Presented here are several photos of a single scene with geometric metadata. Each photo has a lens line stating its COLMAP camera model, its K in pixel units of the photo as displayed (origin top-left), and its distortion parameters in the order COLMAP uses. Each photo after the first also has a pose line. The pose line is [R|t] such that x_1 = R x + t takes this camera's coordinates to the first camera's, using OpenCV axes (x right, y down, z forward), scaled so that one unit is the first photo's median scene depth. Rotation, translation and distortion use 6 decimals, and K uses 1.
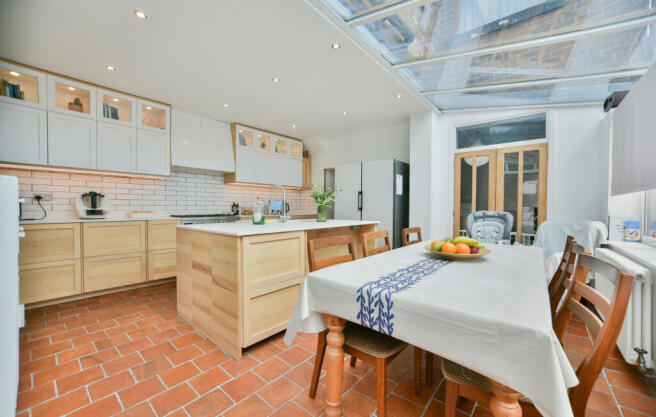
lens RADIAL K [[249.3, 0, 334.3], [0, 249.3, 211.8], [0, 0, 1]] dist [0.000641, 0.000428]
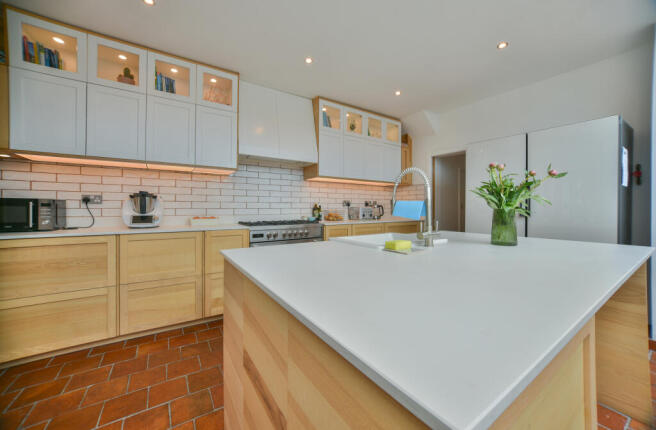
lens RADIAL K [[244.0, 0, 327.1], [0, 244.0, 210.2], [0, 0, 1]] dist [0.000936, -0.000041]
pose [[0.953565, 0.000467, -0.301186, -0.192951], [-0.004376, 0.999915, -0.012306, -0.014712], [0.301155, 0.013053, 0.953486, 0.404730]]
